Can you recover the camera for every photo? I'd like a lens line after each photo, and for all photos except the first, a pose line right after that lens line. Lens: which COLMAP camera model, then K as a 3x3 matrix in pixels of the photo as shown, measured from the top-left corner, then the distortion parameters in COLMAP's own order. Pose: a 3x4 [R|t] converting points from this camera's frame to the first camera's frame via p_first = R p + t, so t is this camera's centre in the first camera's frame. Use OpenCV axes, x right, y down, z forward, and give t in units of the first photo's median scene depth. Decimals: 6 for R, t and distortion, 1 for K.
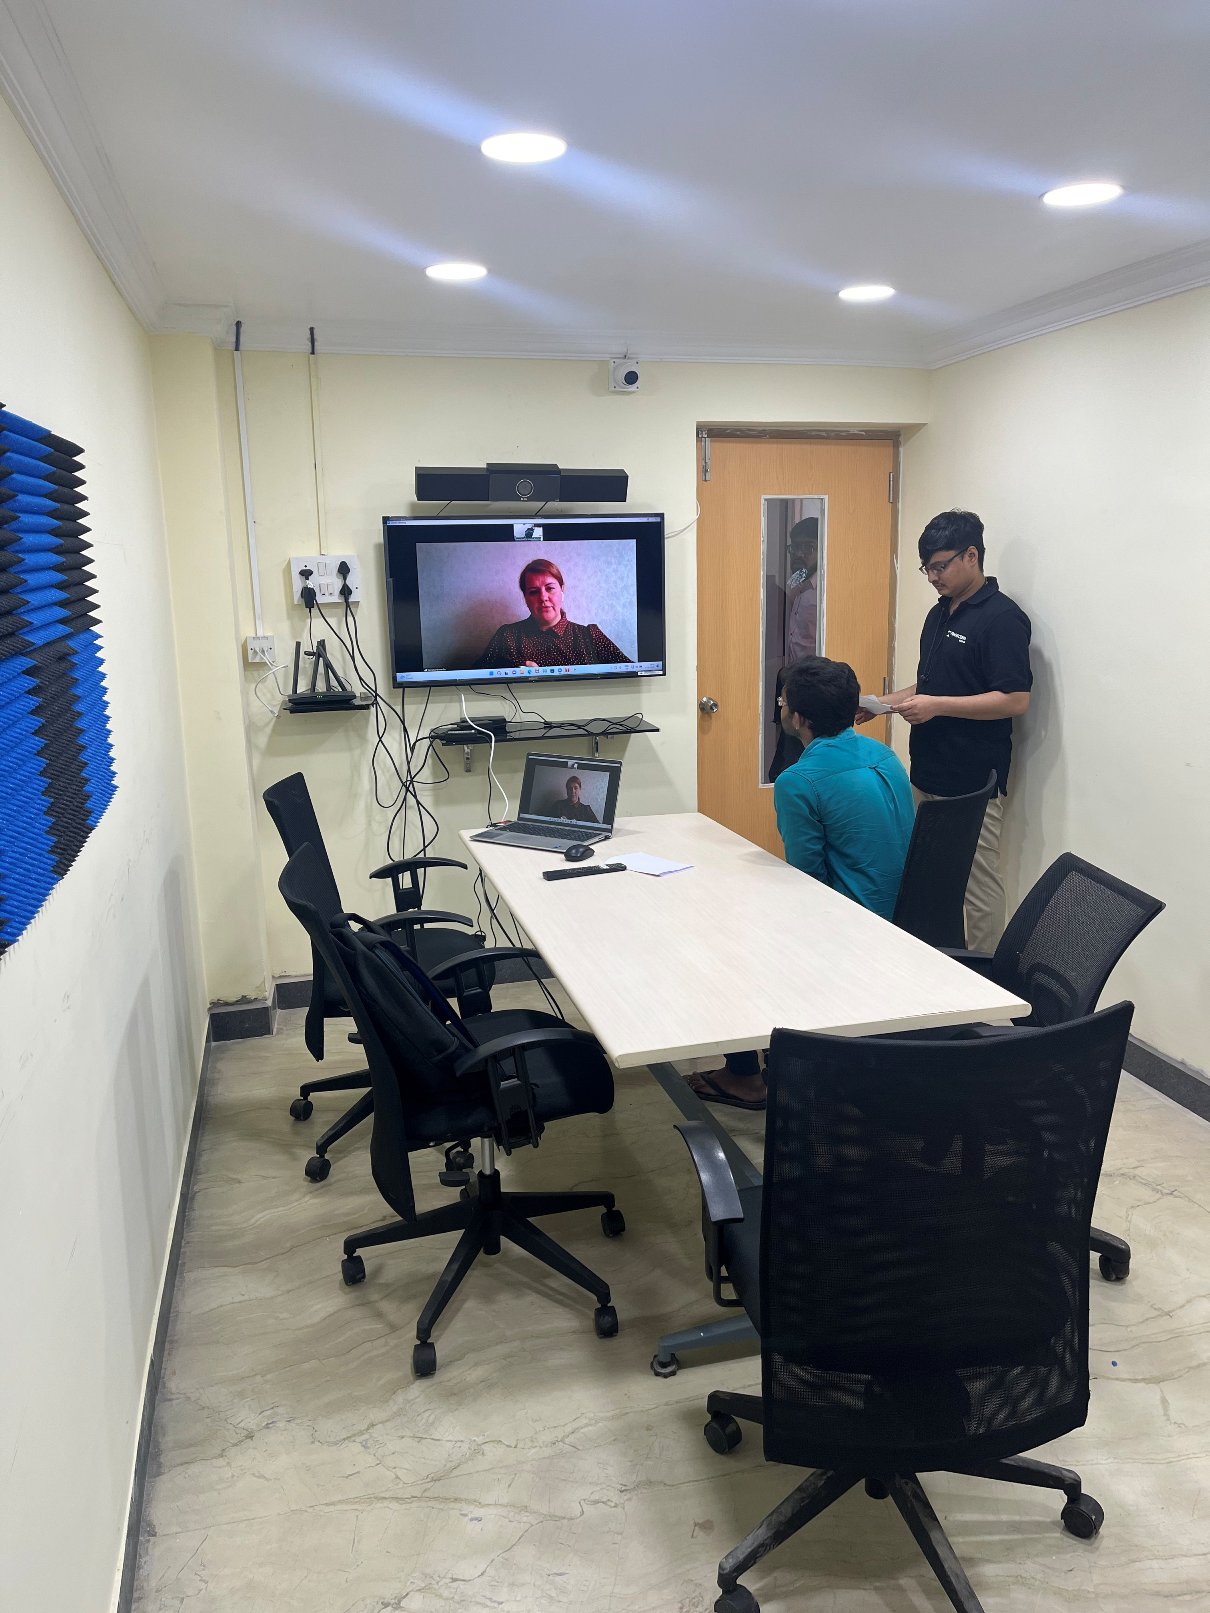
lens RADIAL K [[1219.9, 0, 622.3], [0, 1219.9, 794.1], [0, 0, 1]] dist [0.061476, -0.071250]
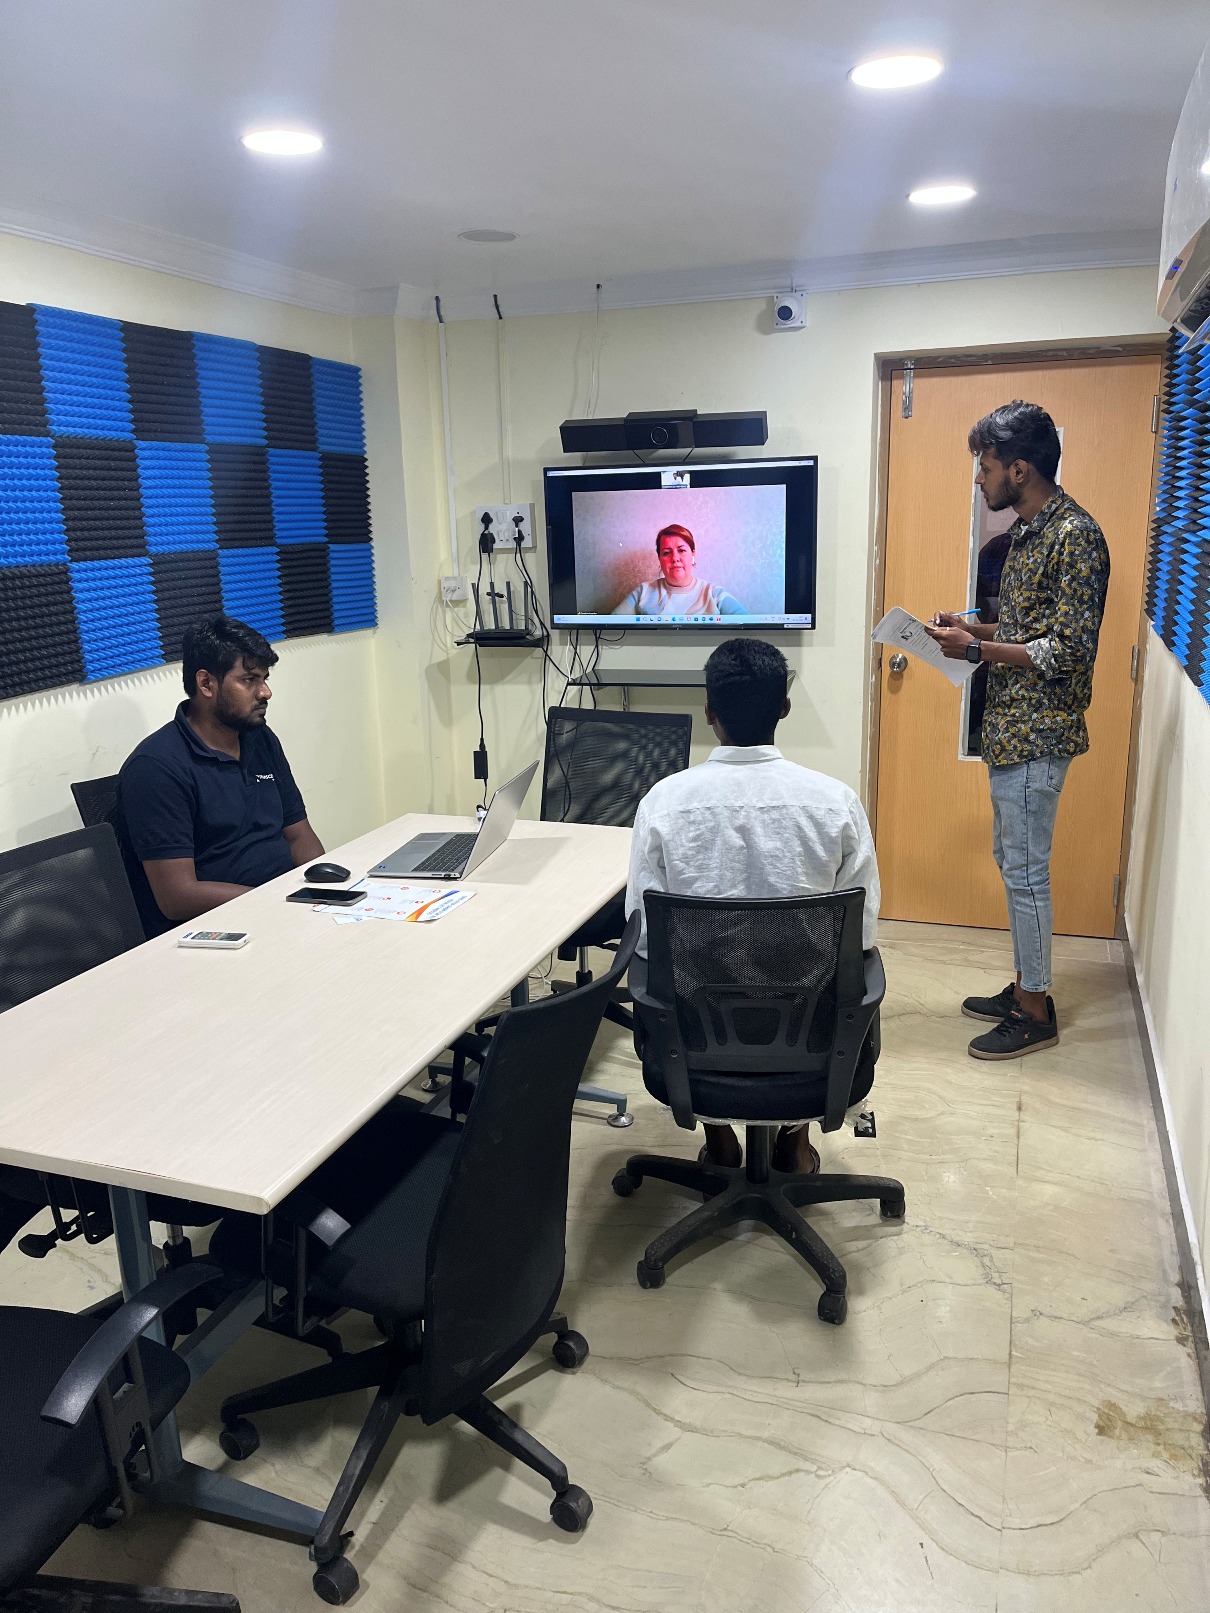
lens RADIAL K [[1219.9, 0, 599.1], [0, 1219.9, 795.8], [0, 0, 1]] dist [0.061476, -0.071250]
pose [[0.830922, 0.126814, -0.541744, 0.523010], [-0.095428, 0.991733, 0.085784, -0.042354], [0.548144, -0.019582, 0.836155, 0.136916]]
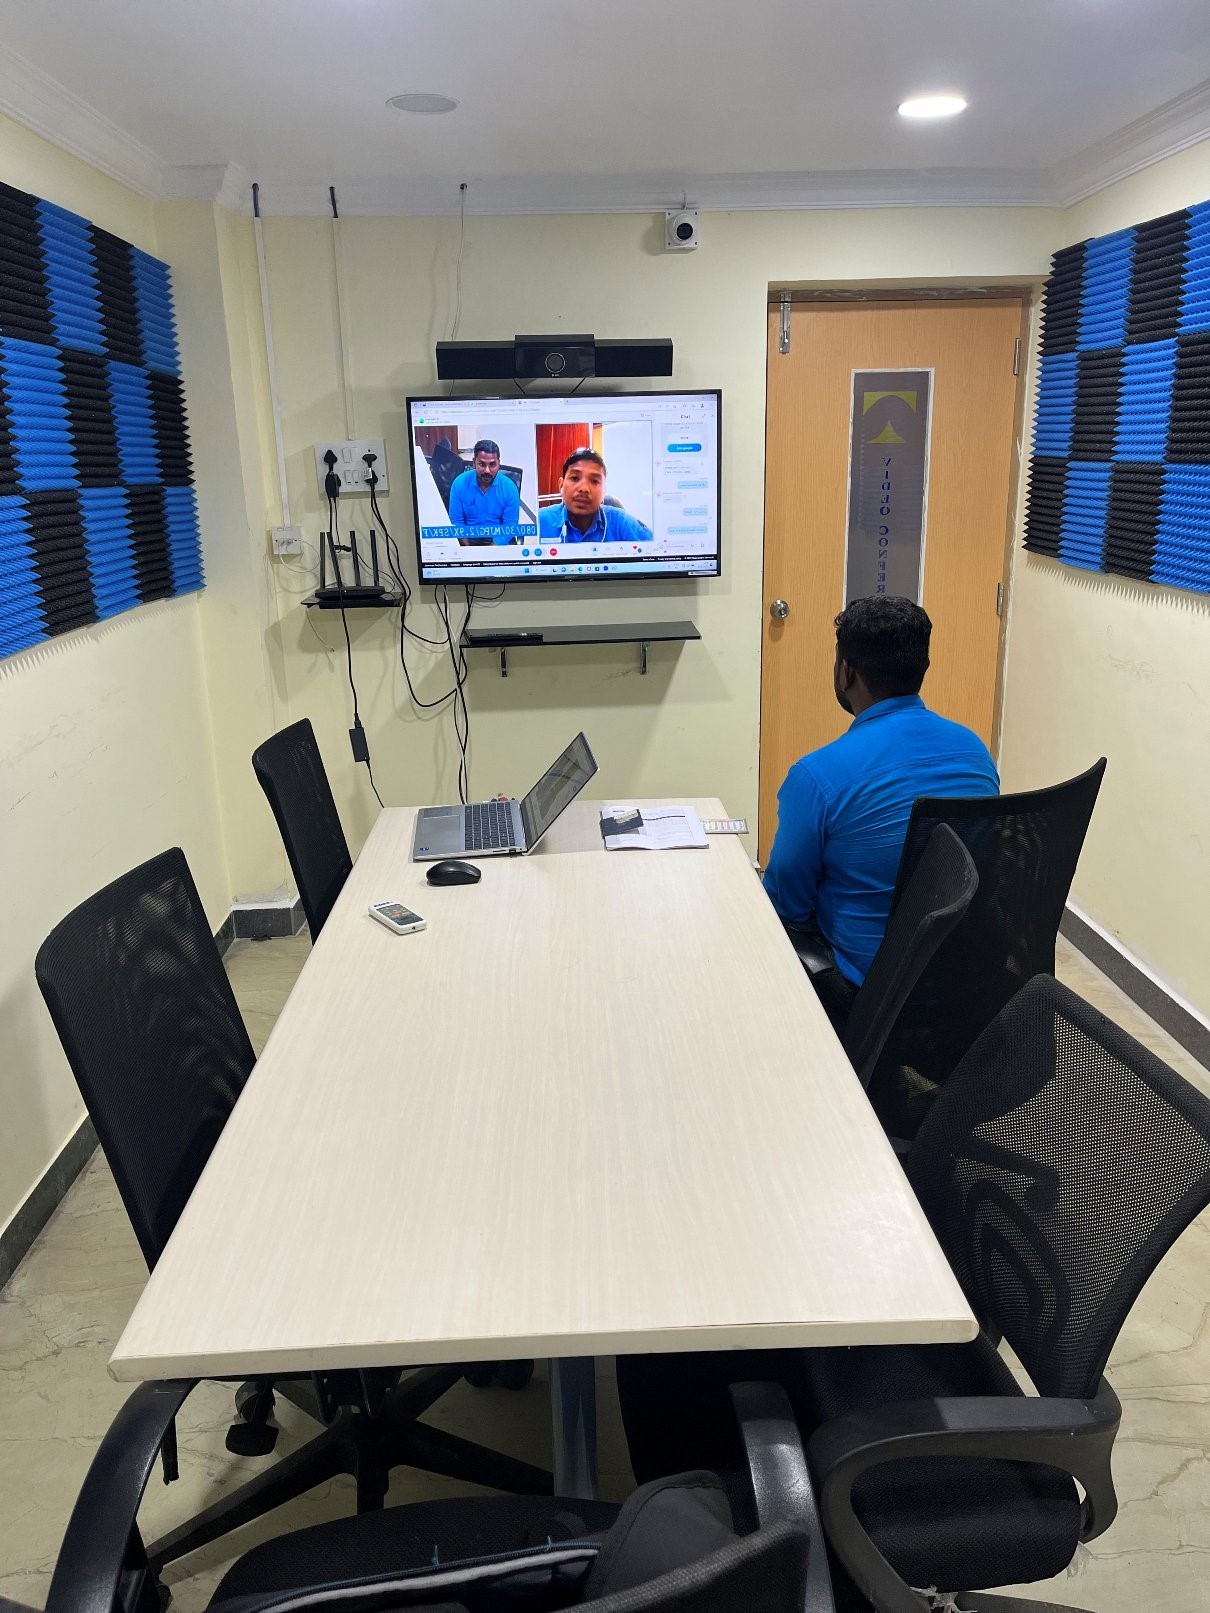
lens RADIAL K [[1219.9, 0, 609.9], [0, 1219.9, 808.6], [0, 0, 1]] dist [0.061476, -0.071250]
pose [[0.975282, 0.060877, -0.212414, 0.194793], [-0.040462, 0.994248, 0.099167, -0.016289], [0.217229, -0.088121, 0.972135, 0.111539]]
